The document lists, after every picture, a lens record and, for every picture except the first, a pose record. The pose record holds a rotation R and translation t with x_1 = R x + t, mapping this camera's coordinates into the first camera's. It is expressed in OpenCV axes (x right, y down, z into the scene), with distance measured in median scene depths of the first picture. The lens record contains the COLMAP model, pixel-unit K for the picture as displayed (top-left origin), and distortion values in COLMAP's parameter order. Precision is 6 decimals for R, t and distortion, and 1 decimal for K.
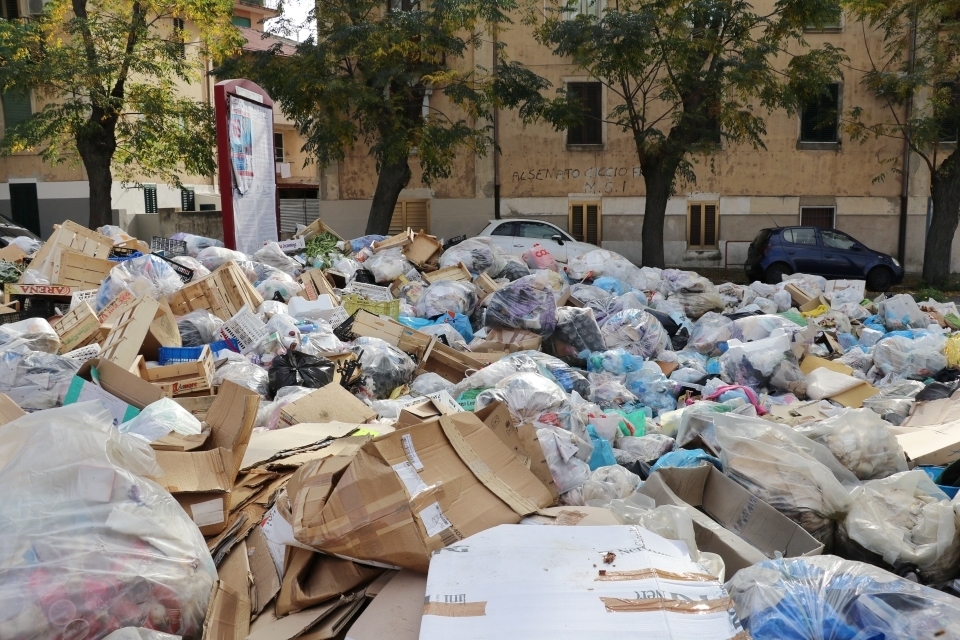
lens RADIAL K [[786.2, 0, 489.1], [0, 786.2, 307.8], [0, 0, 1]] dist [-0.183773, 0.172237]
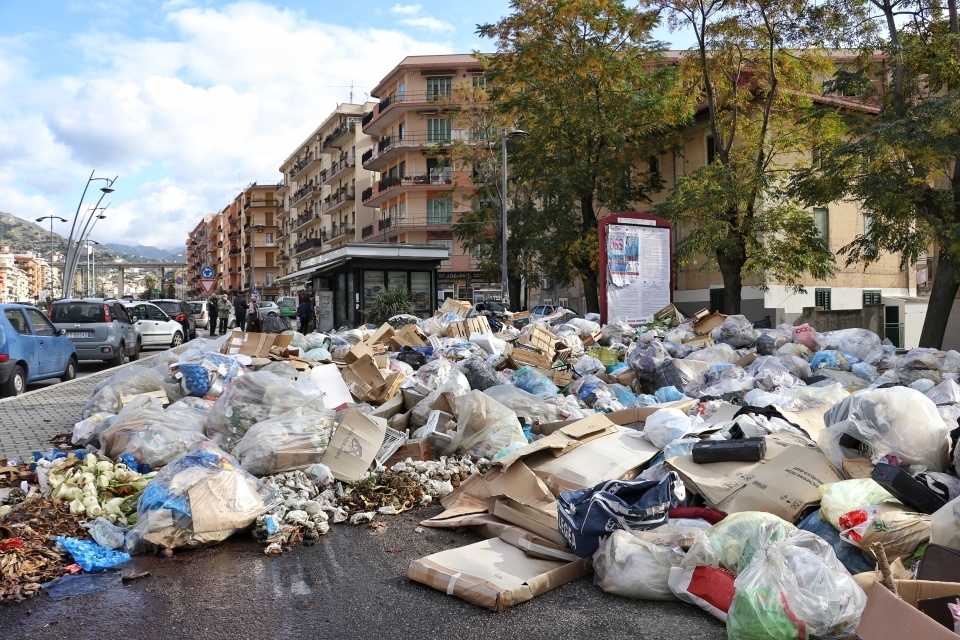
lens RADIAL K [[784.5, 0, 480.0], [0, 784.5, 320.0], [0, 0, 1]] dist [-0.184071, 0.137510]
pose [[0.478676, 0.001756, -0.877990, 0.388848], [-0.115581, 0.991421, -0.061031, 0.019167], [0.870351, 0.130693, 0.474772, 0.013461]]
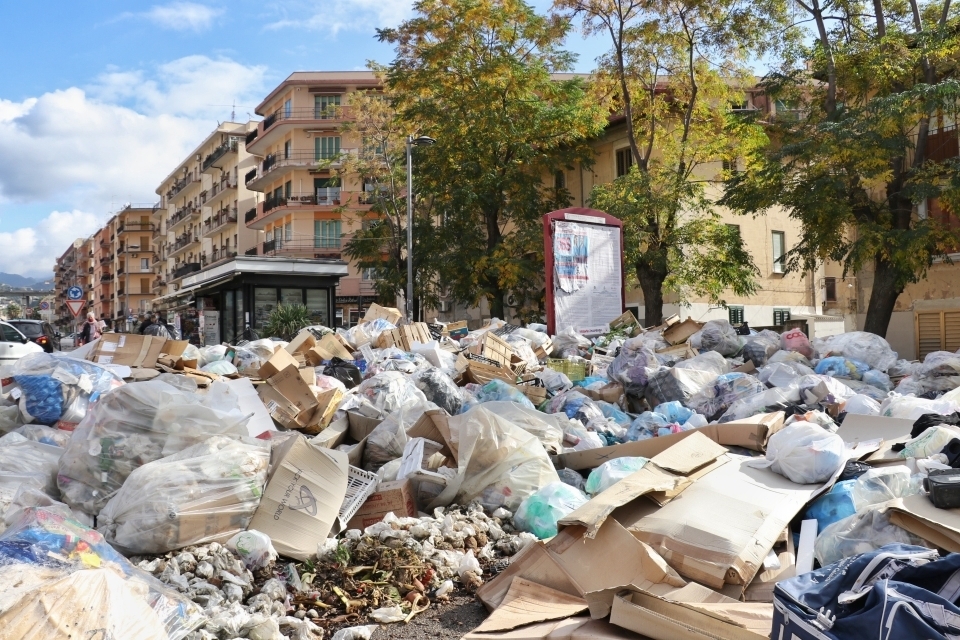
lens RADIAL K [[784.5, 0, 480.0], [0, 784.5, 320.0], [0, 0, 1]] dist [-0.184071, 0.137510]
pose [[0.604960, -0.034009, -0.795529, 0.282733], [-0.094304, 0.988996, -0.113993, 0.028997], [0.790652, 0.143982, 0.595096, 0.035793]]
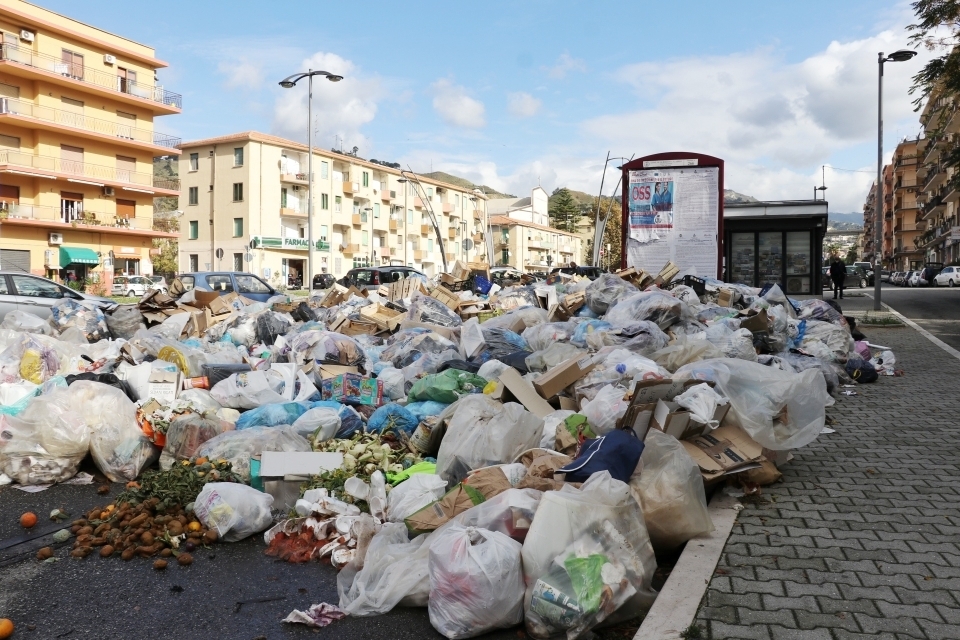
lens RADIAL K [[777.0, 0, 480.0], [0, 777.0, 320.0], [0, 0, 1]] dist [-0.162276, 0.166115]
pose [[-0.373308, 0.041546, -0.926777, 0.426839], [-0.126863, 0.987326, 0.095361, -0.046131], [0.918992, 0.153173, -0.363306, 0.531794]]
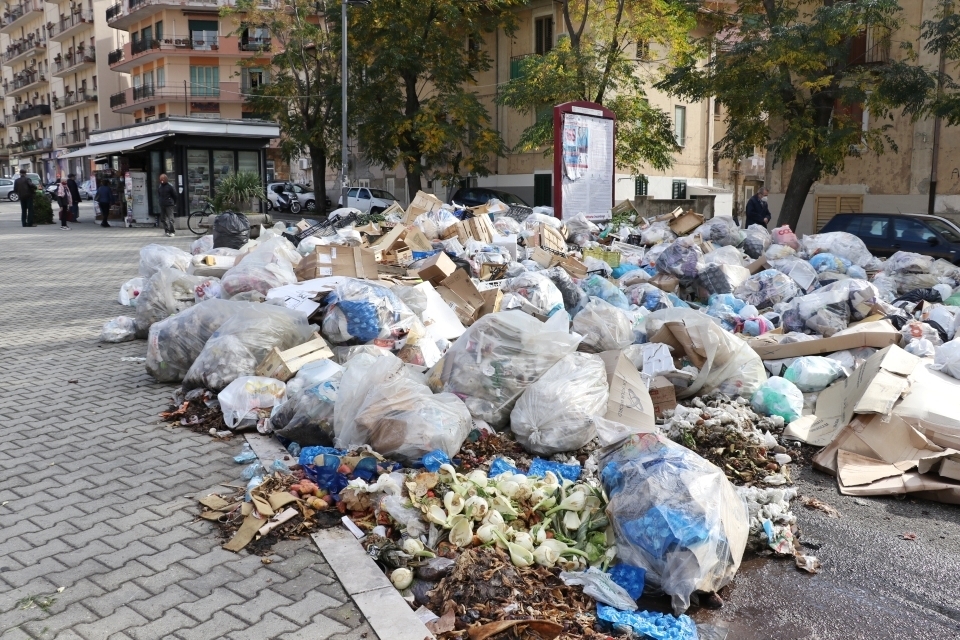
lens RADIAL K [[786.2, 0, 489.1], [0, 786.2, 307.8], [0, 0, 1]] dist [-0.183773, 0.172237]
pose [[0.752422, 0.102658, -0.650632, 0.234803], [-0.099814, 0.994143, 0.041428, 0.020435], [0.651074, 0.033771, 0.758262, -0.092576]]
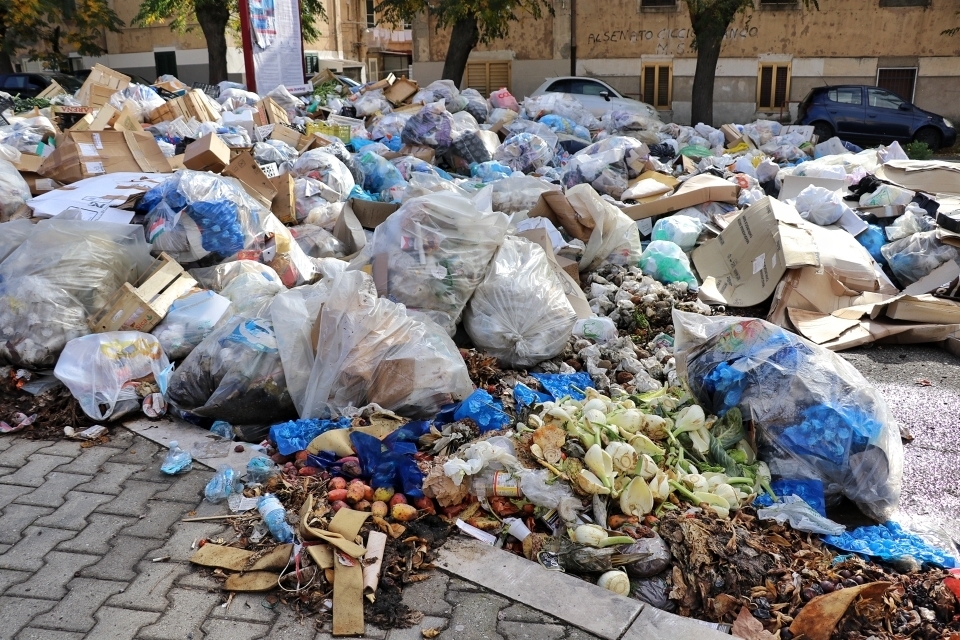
lens RADIAL K [[784.5, 0, 480.0], [0, 784.5, 320.0], [0, 0, 1]] dist [-0.180051, 0.165937]
pose [[0.974507, 0.061900, -0.215649, 0.140094], [-0.023446, 0.984021, 0.176502, 0.027239], [0.223129, -0.166947, 0.960387, -0.085749]]
